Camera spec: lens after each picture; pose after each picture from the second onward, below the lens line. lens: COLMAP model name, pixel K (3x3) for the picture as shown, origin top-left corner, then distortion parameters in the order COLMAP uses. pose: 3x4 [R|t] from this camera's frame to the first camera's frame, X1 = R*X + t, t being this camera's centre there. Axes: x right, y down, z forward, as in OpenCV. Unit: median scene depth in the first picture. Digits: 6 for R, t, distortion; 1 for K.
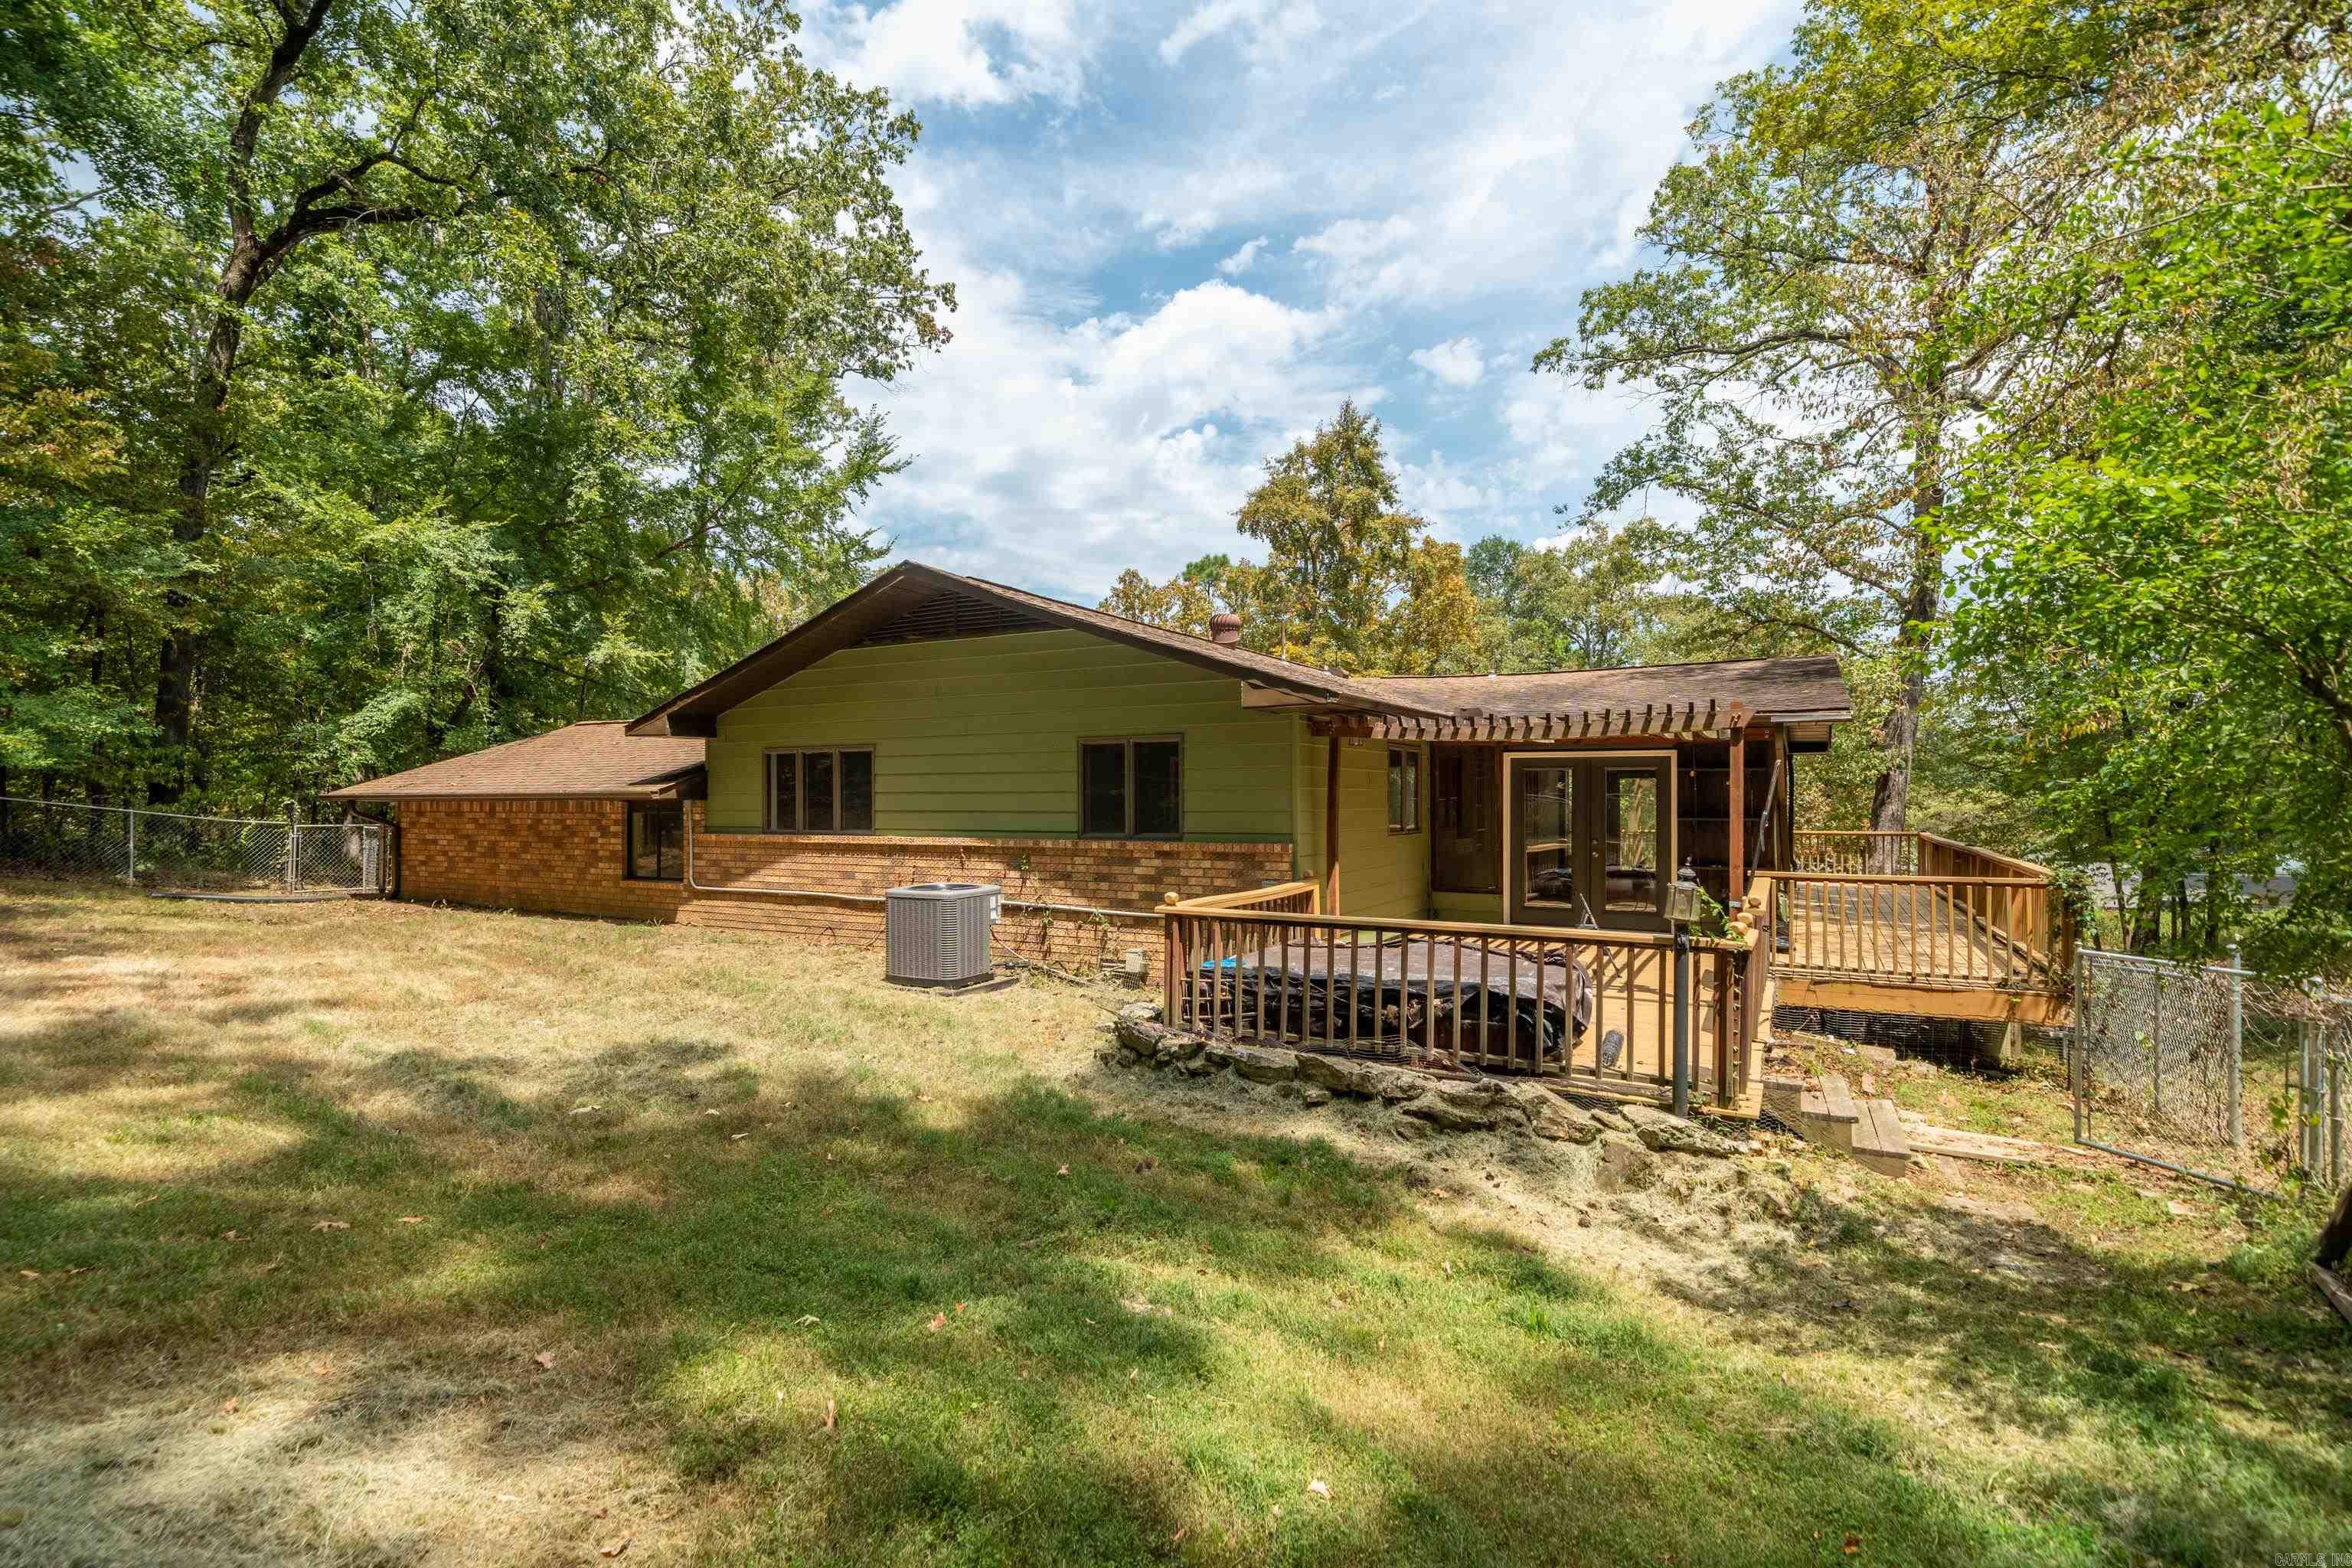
lens RADIAL K [[1095.8, 0, 1174.3], [0, 1095.8, 793.1], [0, 0, 1]] dist [-0.001507, -0.000094]
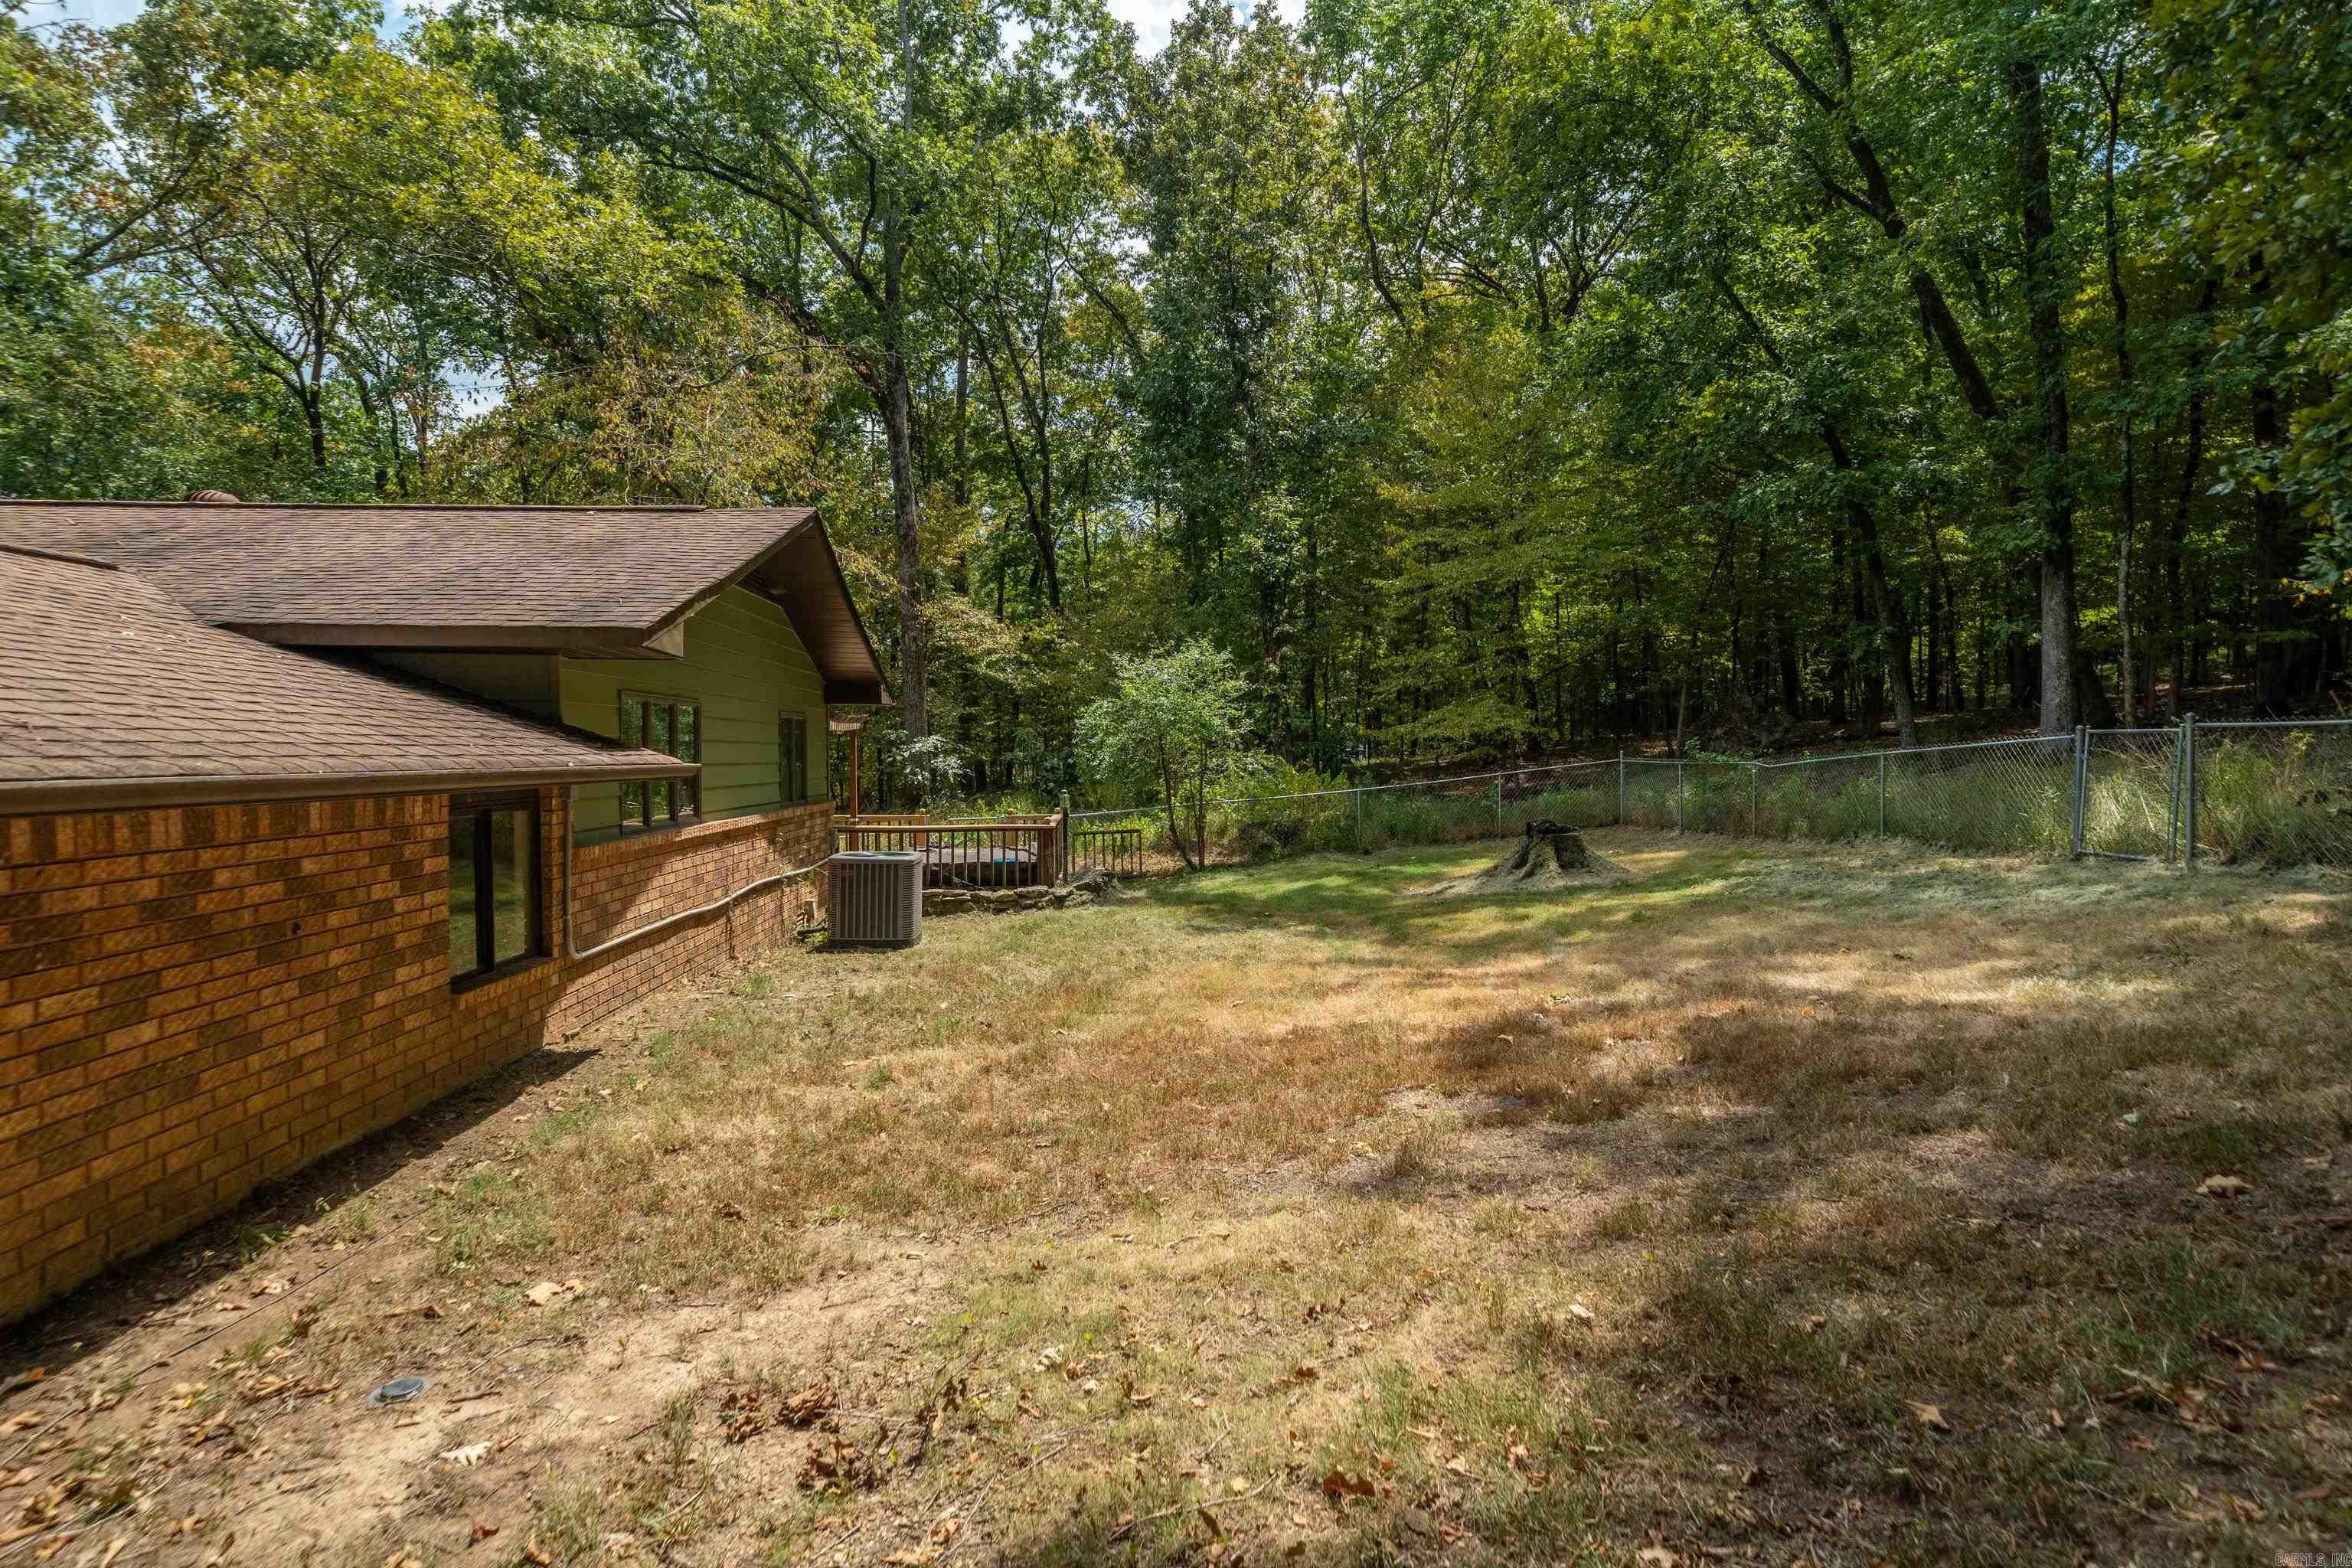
lens RADIAL K [[1284.3, 0, 1175.0], [0, 1284.3, 785.8], [0, 0, 1]] dist [0.000138, -0.000270]
pose [[-0.527755, -0.021294, 0.849130, -1.184273], [-0.007708, 0.999765, 0.020280, -0.005917], [-0.849362, 0.004158, -0.527795, 1.190775]]
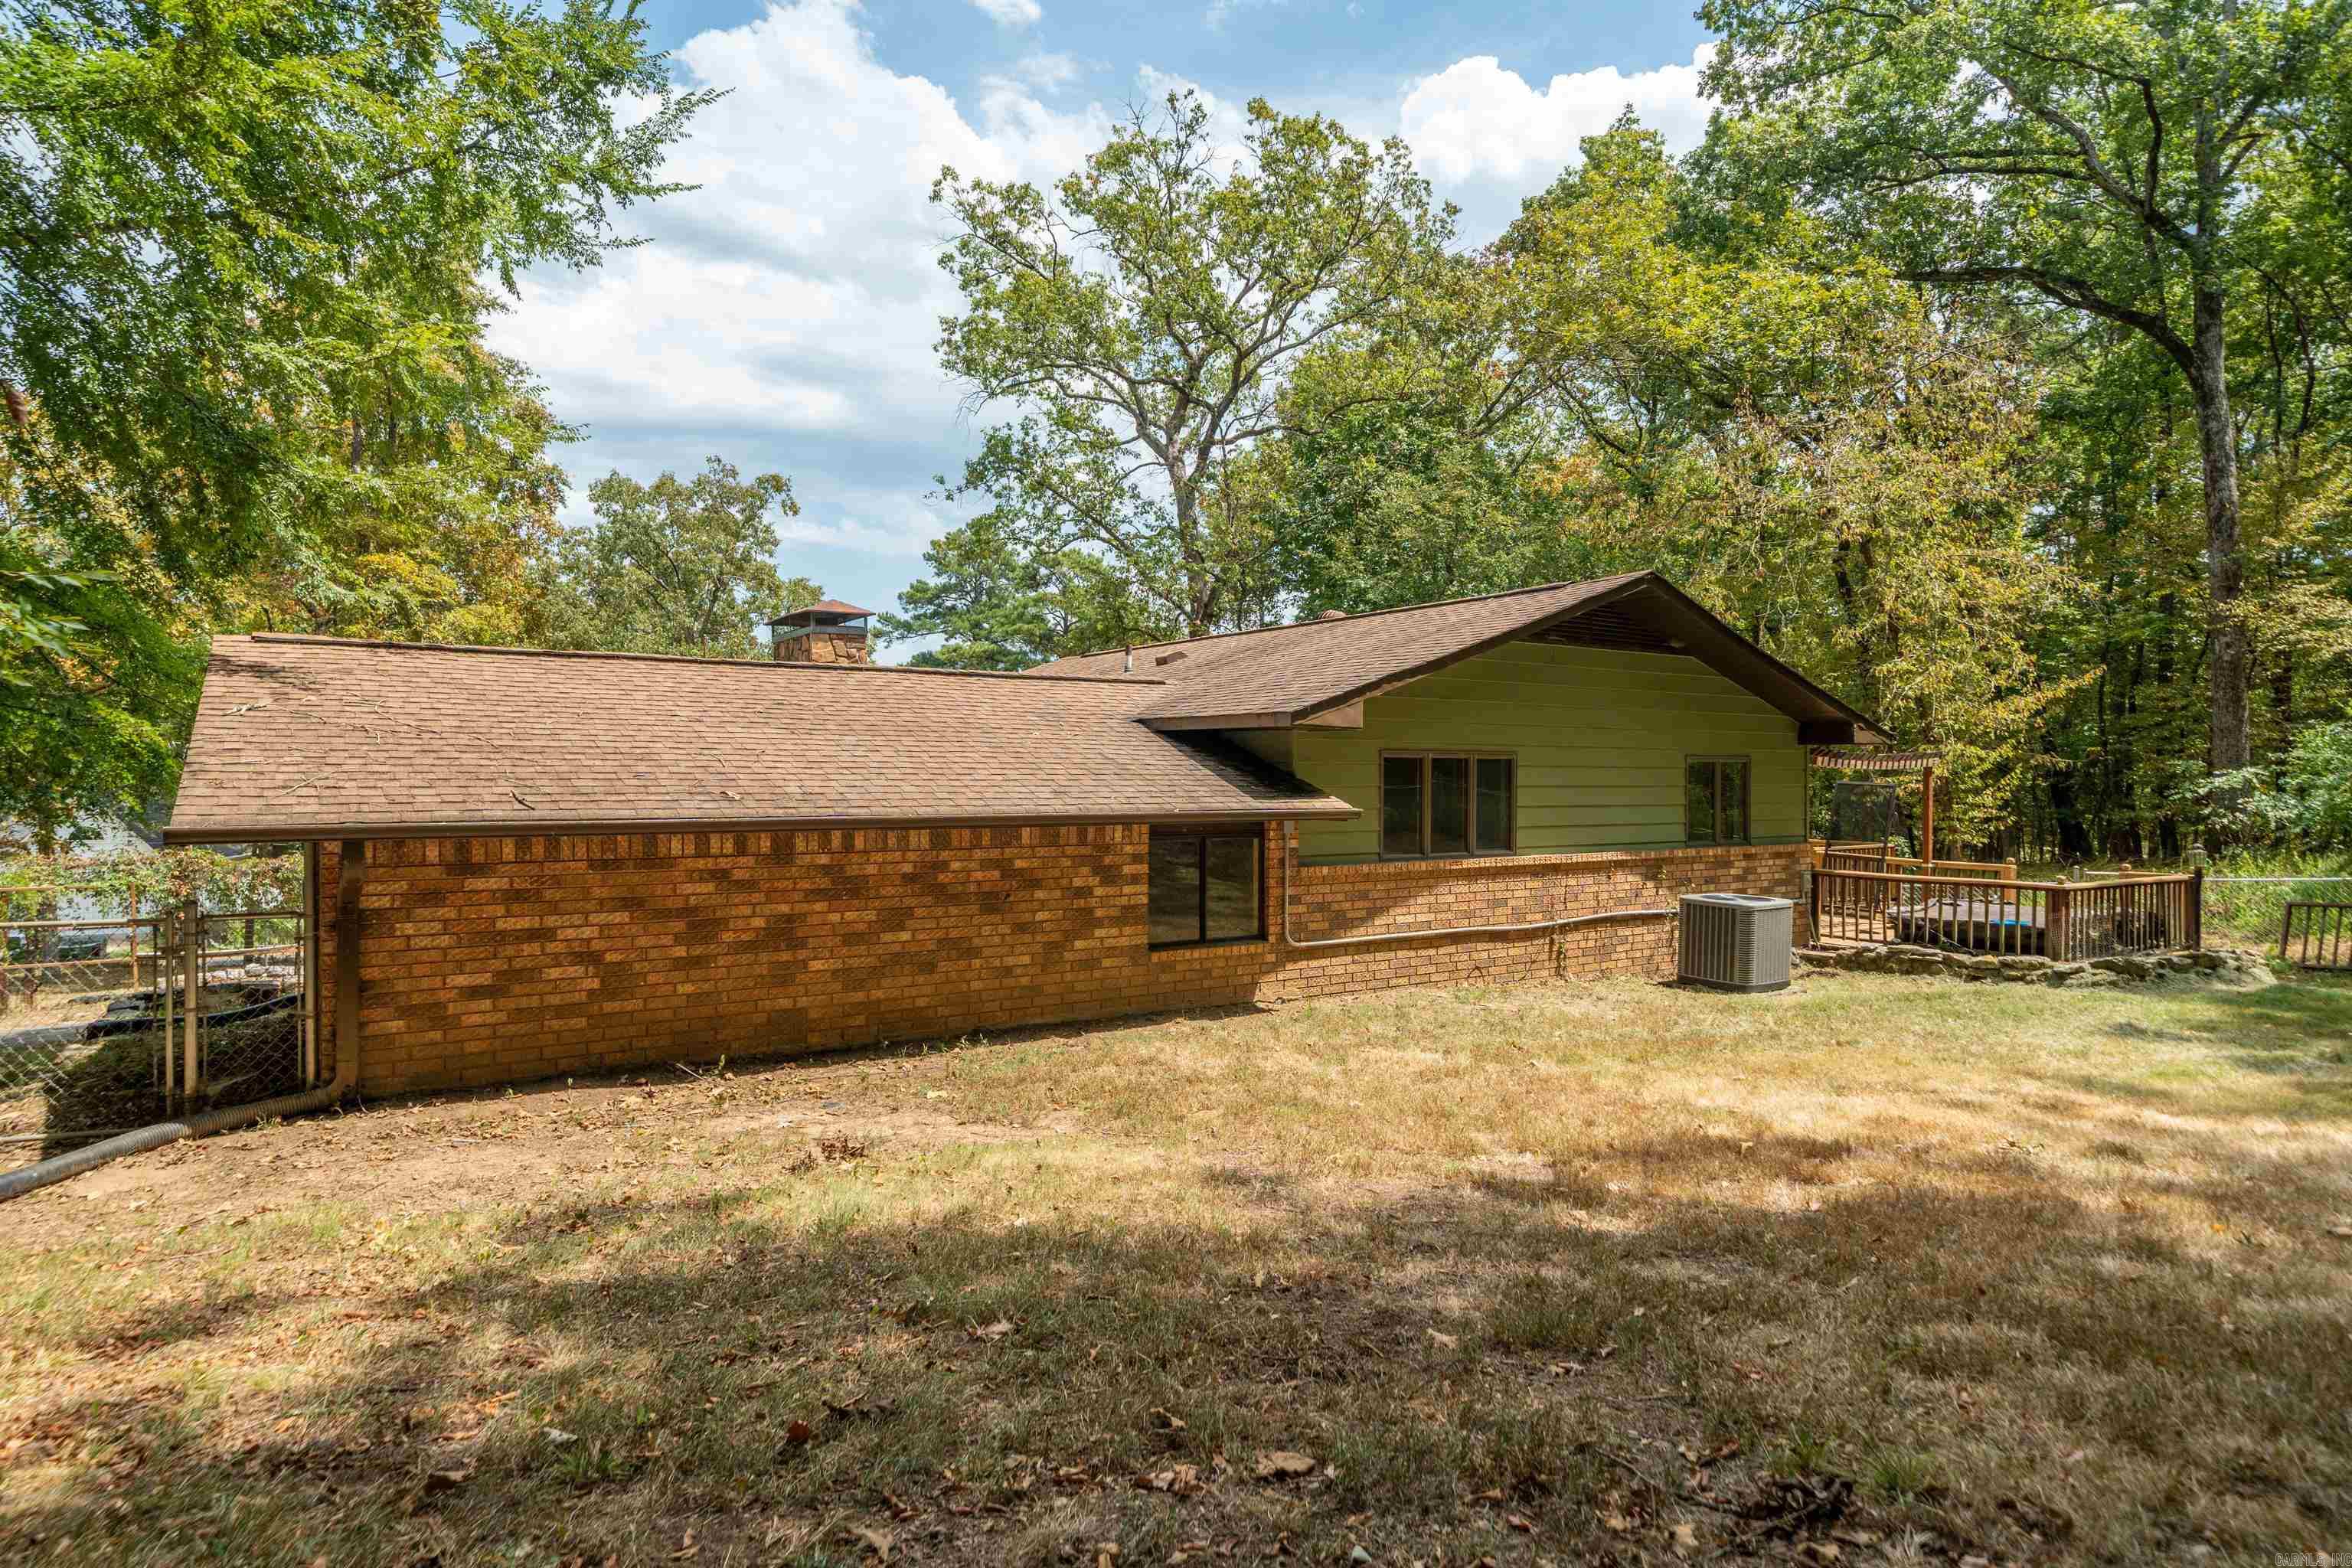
lens RADIAL K [[1284.3, 0, 1179.5], [0, 1284.3, 787.0], [0, 0, 1]] dist [0.000138, -0.000270]
pose [[0.469194, -0.004487, 0.883084, -1.314757], [-0.011414, 0.999873, 0.011145, -0.024672], [-0.883021, -0.015309, 0.469083, 0.757885]]
